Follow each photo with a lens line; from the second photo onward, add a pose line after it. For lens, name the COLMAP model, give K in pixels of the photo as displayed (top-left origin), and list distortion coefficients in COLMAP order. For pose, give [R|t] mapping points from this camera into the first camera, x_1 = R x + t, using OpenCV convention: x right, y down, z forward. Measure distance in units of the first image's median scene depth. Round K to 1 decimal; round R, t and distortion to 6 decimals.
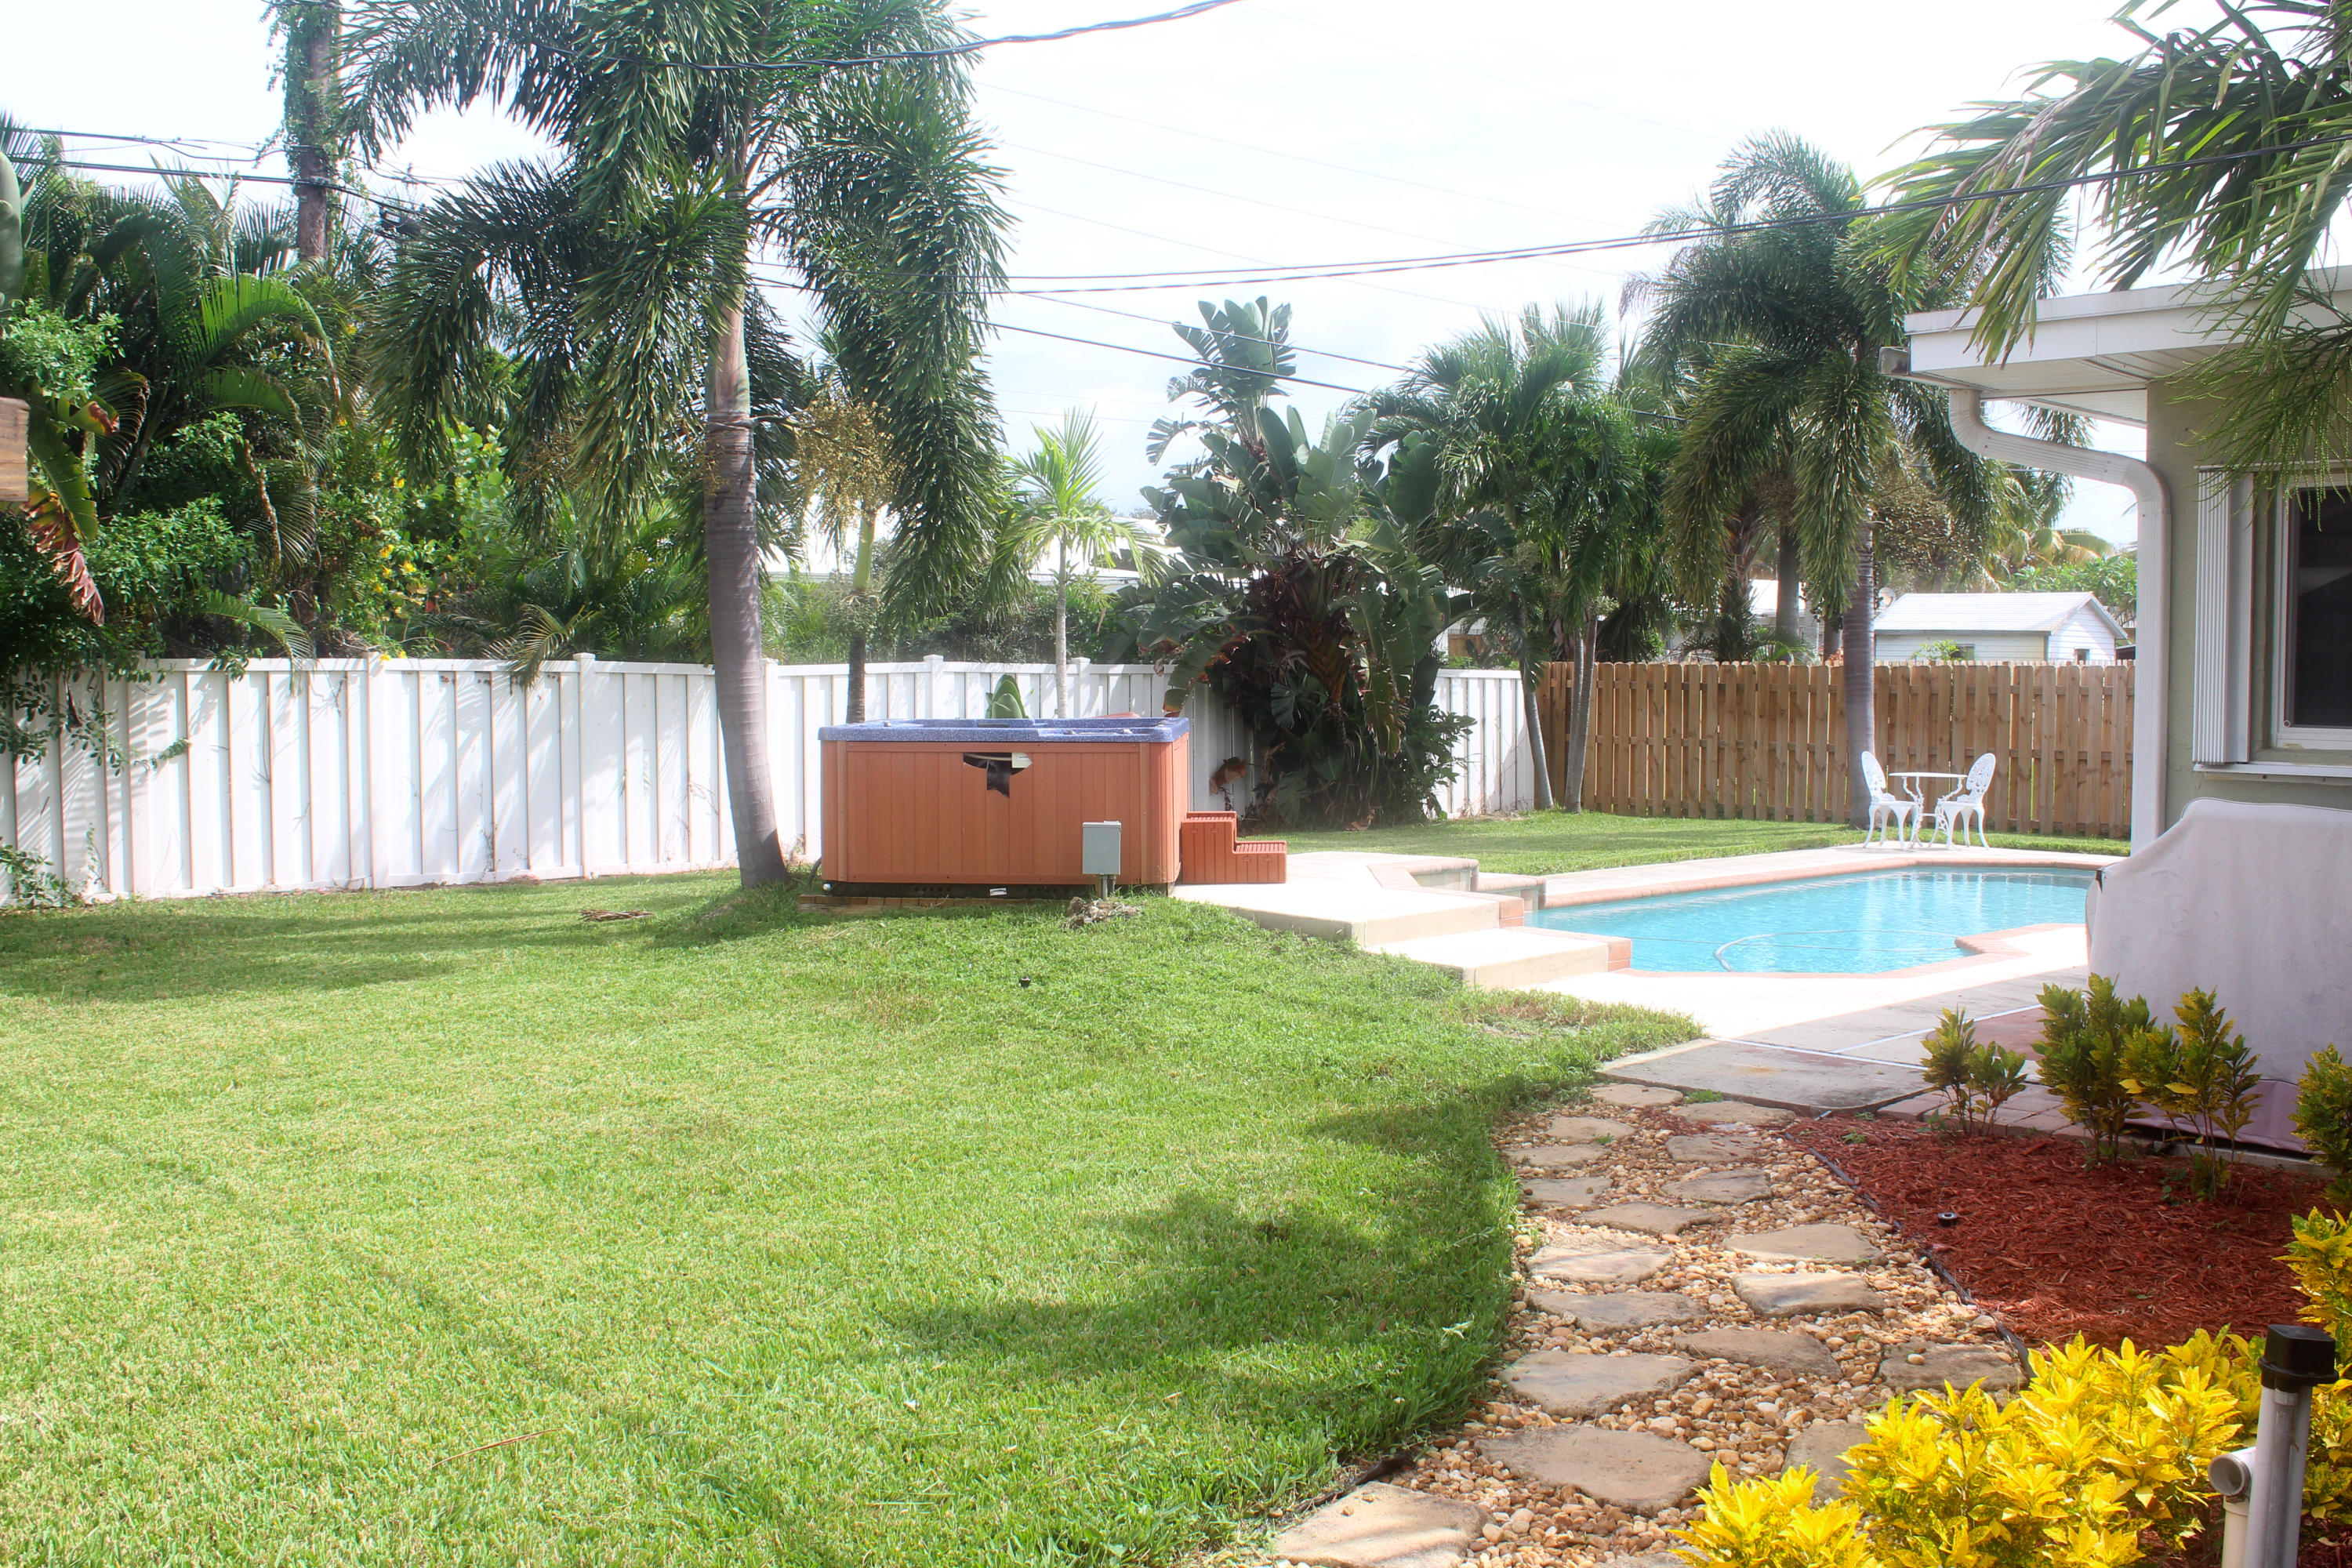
lens RADIAL K [[2384.3, 0, 1176.0], [0, 2384.3, 784.0], [0, 0, 1]] dist [0.002885, 0.350558]
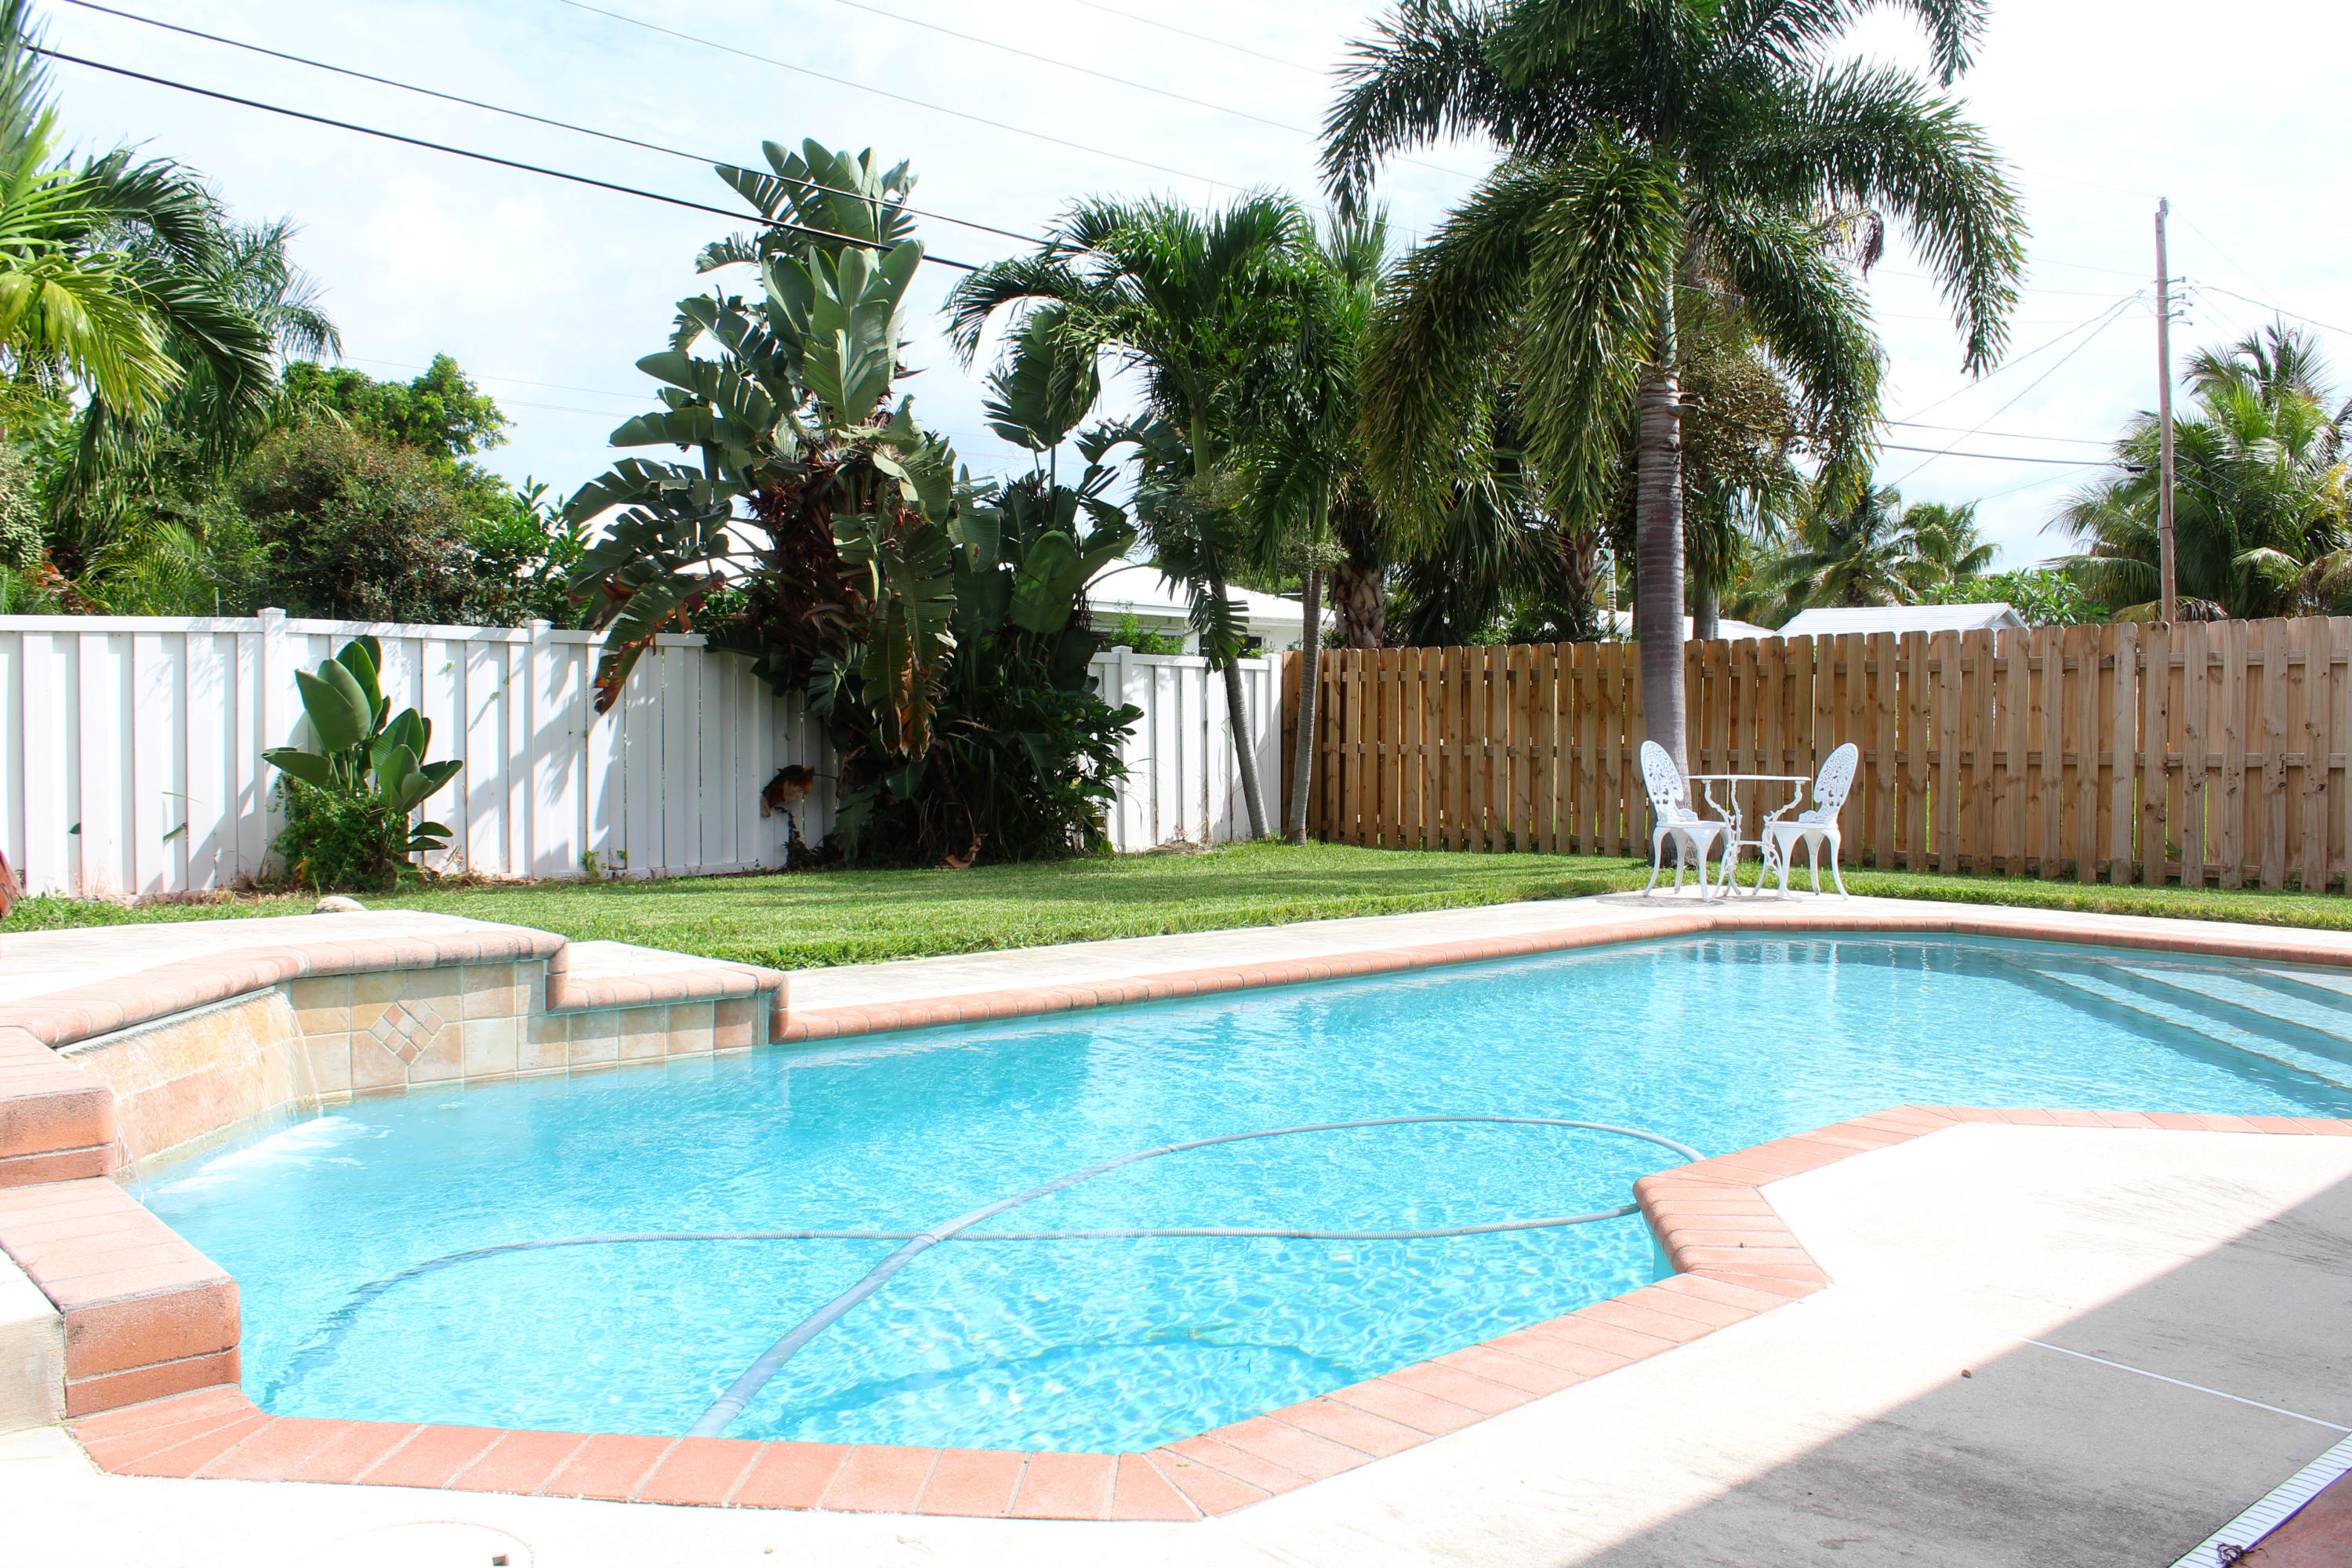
lens RADIAL K [[1931.4, 0, 1176.0], [0, 1931.4, 784.0], [0, 0, 1]] dist [-0.001250, 0.001507]
pose [[0.999053, -0.001915, -0.043471, 0.178056], [0.000817, 0.999680, -0.025265, 0.009667], [0.043506, 0.025206, 0.998735, 0.470109]]
